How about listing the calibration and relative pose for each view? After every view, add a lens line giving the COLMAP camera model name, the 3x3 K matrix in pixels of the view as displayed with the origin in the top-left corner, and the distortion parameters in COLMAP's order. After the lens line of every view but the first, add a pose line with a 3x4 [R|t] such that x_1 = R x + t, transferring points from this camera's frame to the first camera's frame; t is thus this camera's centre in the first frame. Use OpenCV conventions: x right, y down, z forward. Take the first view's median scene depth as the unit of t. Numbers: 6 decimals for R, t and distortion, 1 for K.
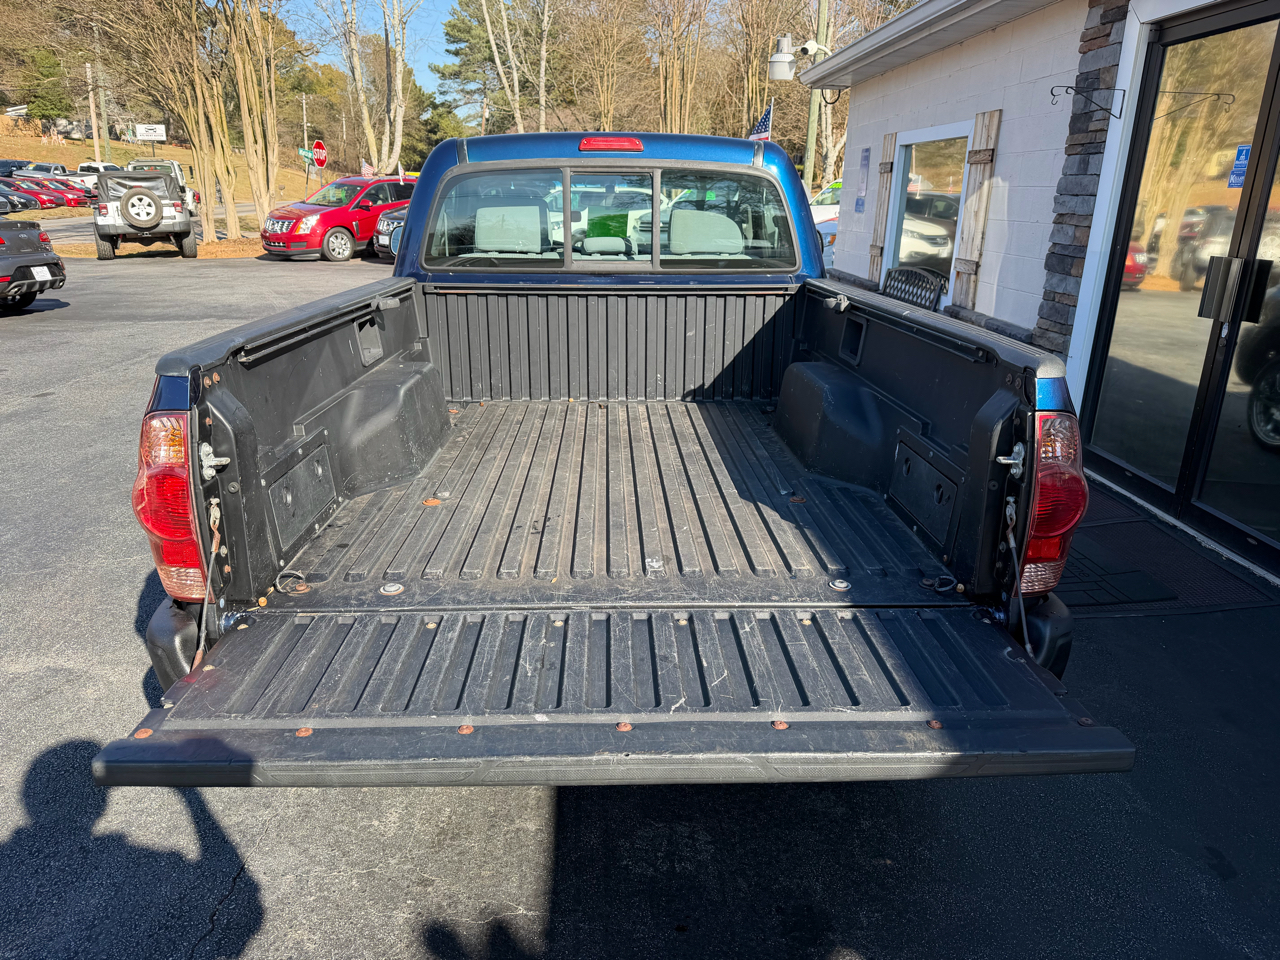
lens RADIAL K [[903.6, 0, 640.4], [0, 903.6, 446.6], [0, 0, 1]] dist [0.008006, 0.004319]
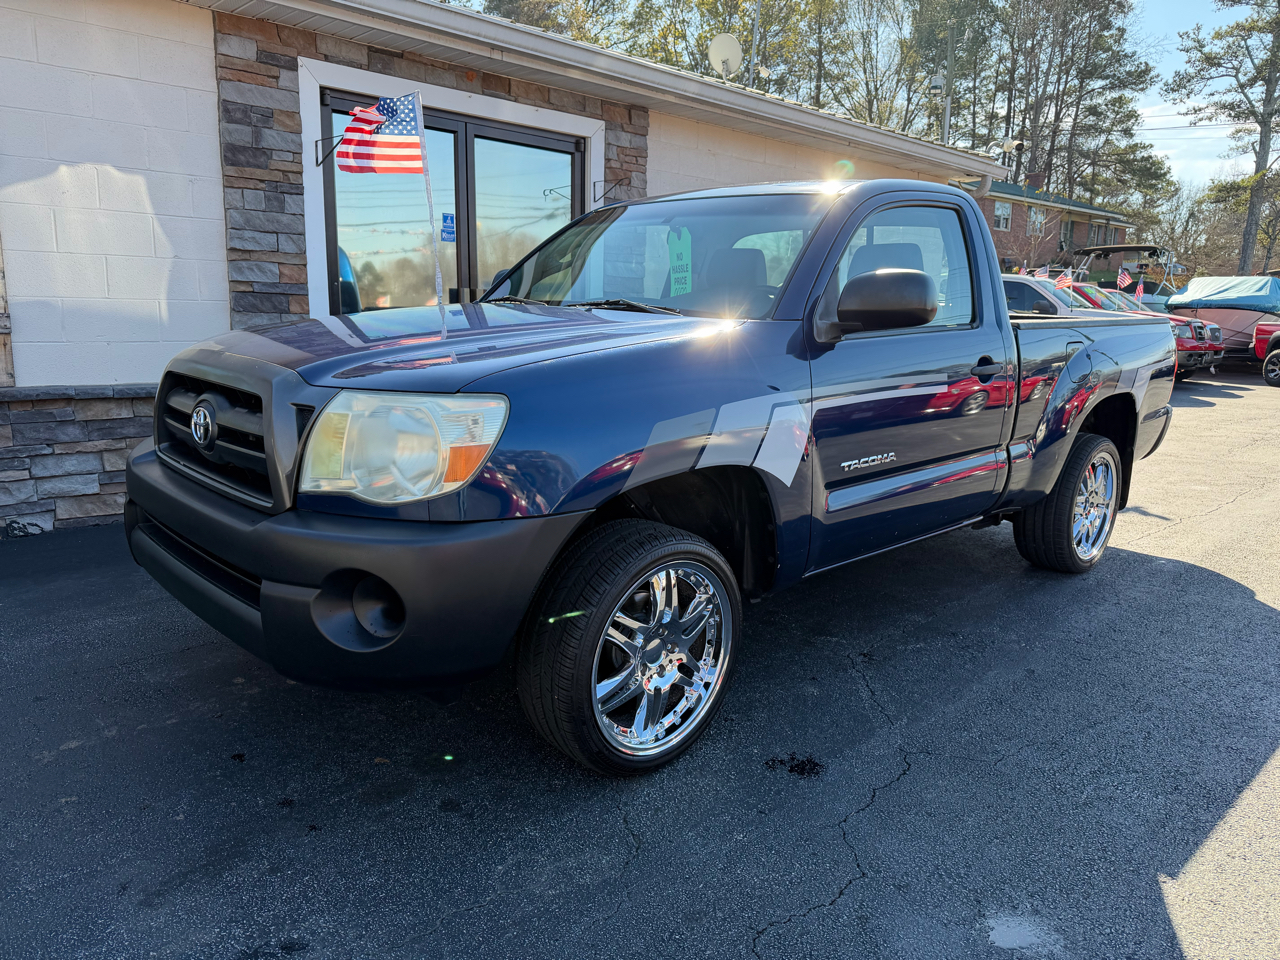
lens RADIAL K [[938.8, 0, 635.1], [0, 938.8, 464.8], [0, 0, 1]] dist [0.008145, -0.015168]
pose [[-0.646201, -0.161155, 0.745958, -0.445690], [0.164731, 0.924954, 0.342526, -0.258492], [-0.745177, 0.344223, -0.571158, 1.080600]]
